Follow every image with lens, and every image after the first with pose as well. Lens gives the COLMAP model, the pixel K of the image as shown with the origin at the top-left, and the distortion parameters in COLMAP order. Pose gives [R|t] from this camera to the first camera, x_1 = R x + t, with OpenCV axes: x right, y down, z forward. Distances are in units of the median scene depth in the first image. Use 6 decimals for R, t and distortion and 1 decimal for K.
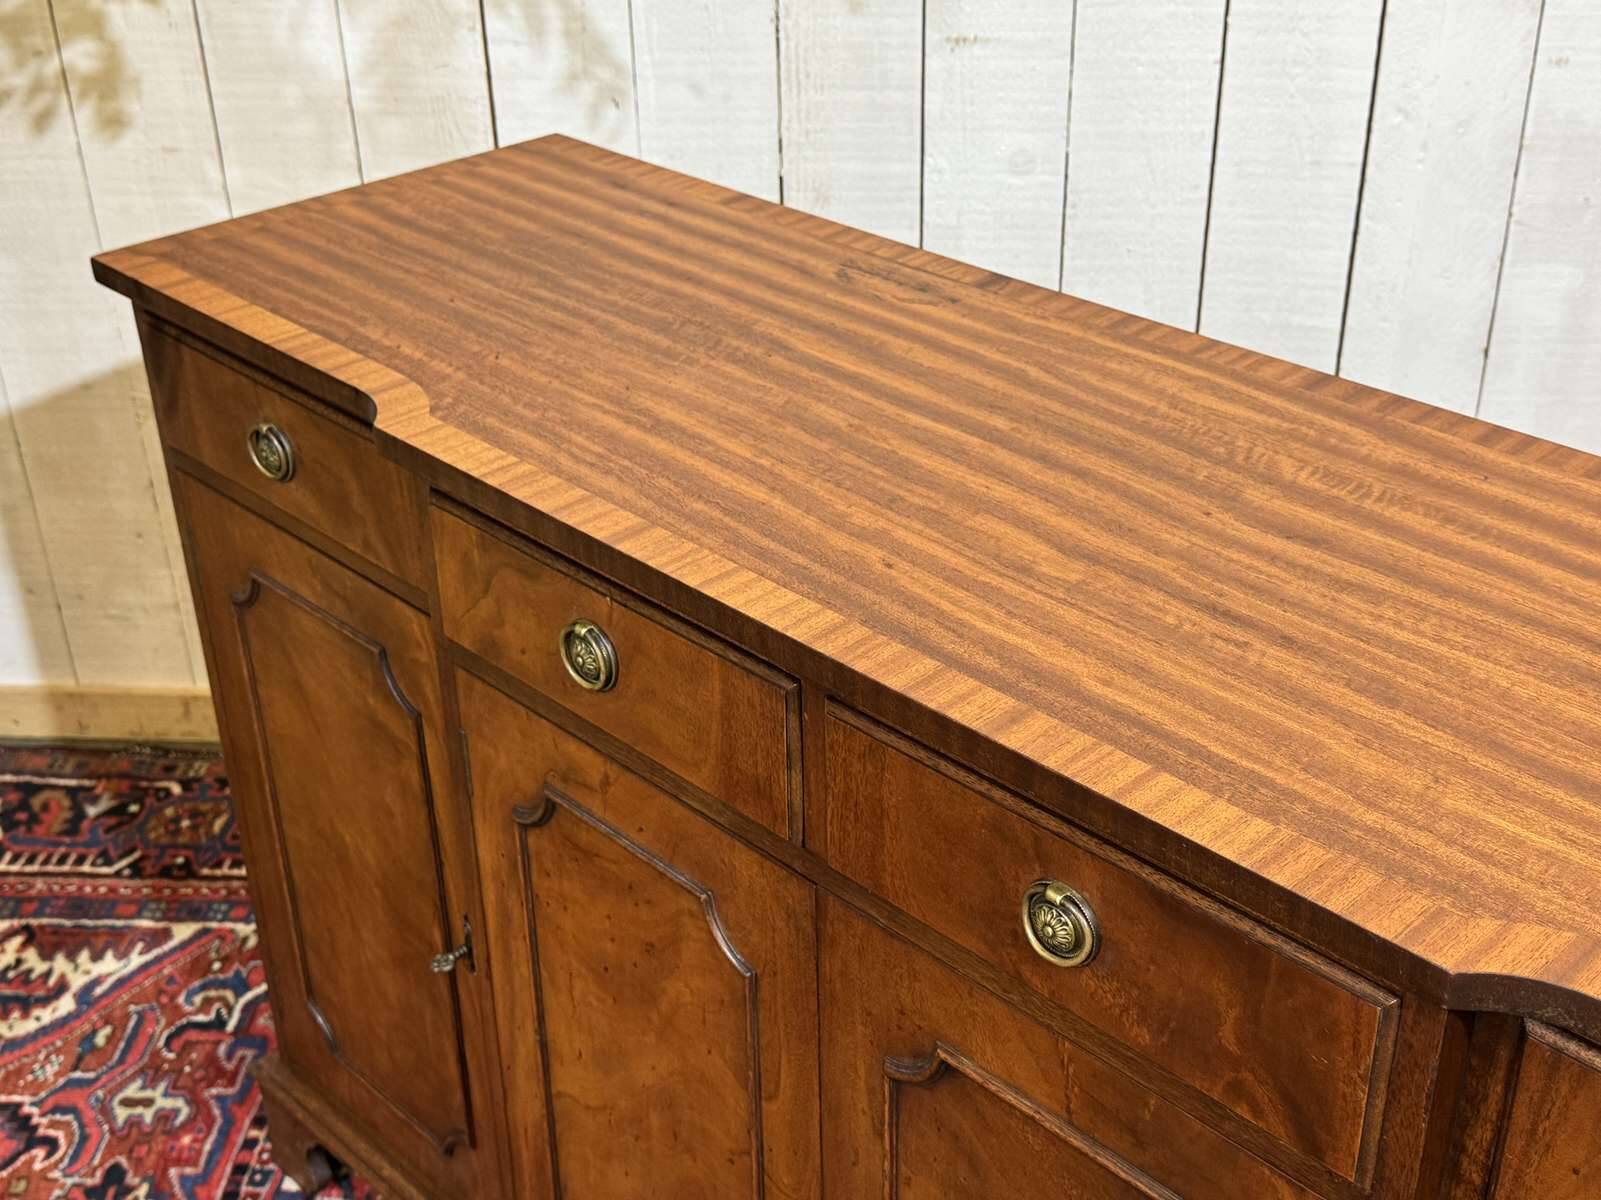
lens RADIAL K [[1990.4, 0, 791.9], [0, 1990.4, 594.3], [0, 0, 1]] dist [0.086974, 0.000000]
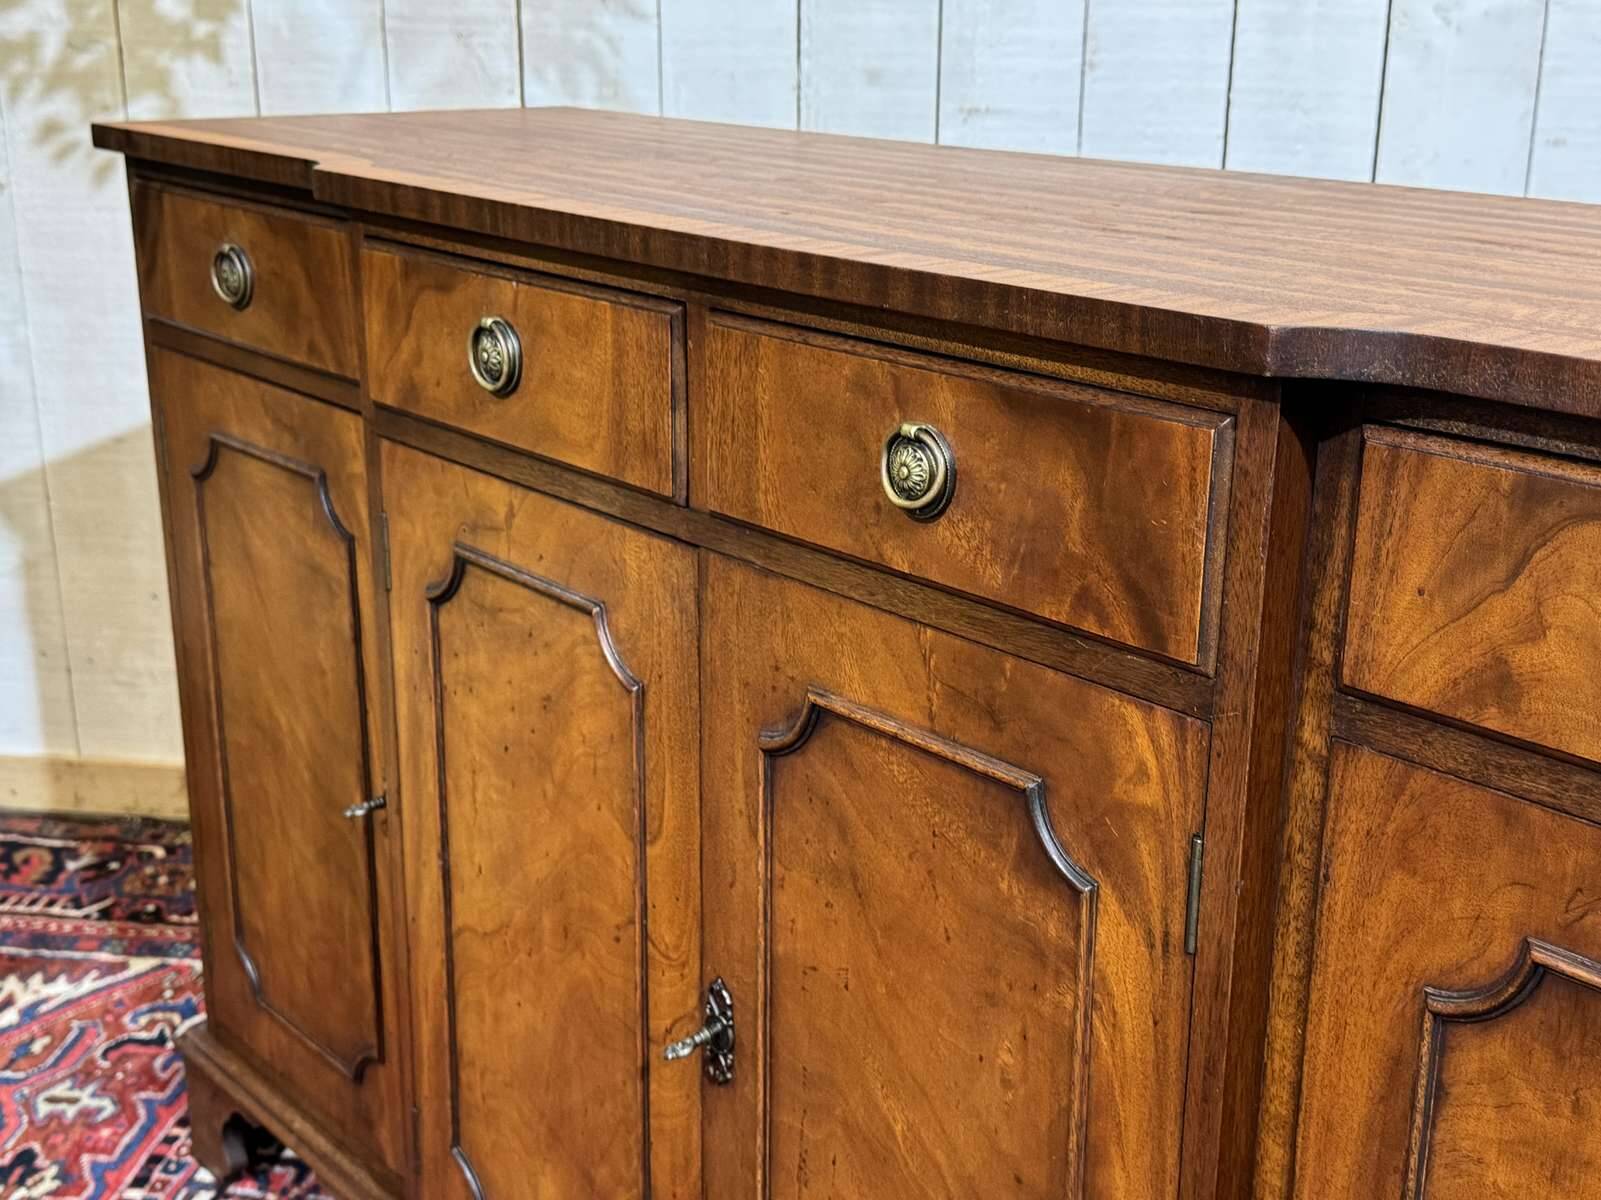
lens RADIAL K [[1990.4, 0, 793.1], [0, 1990.4, 604.5], [0, 0, 1]] dist [0.086974, 0.000000]
pose [[0.997627, 0.045328, -0.051831, 0.084138], [-0.054887, 0.978023, -0.201141, 0.280697], [0.041574, 0.203508, 0.978190, 0.047463]]
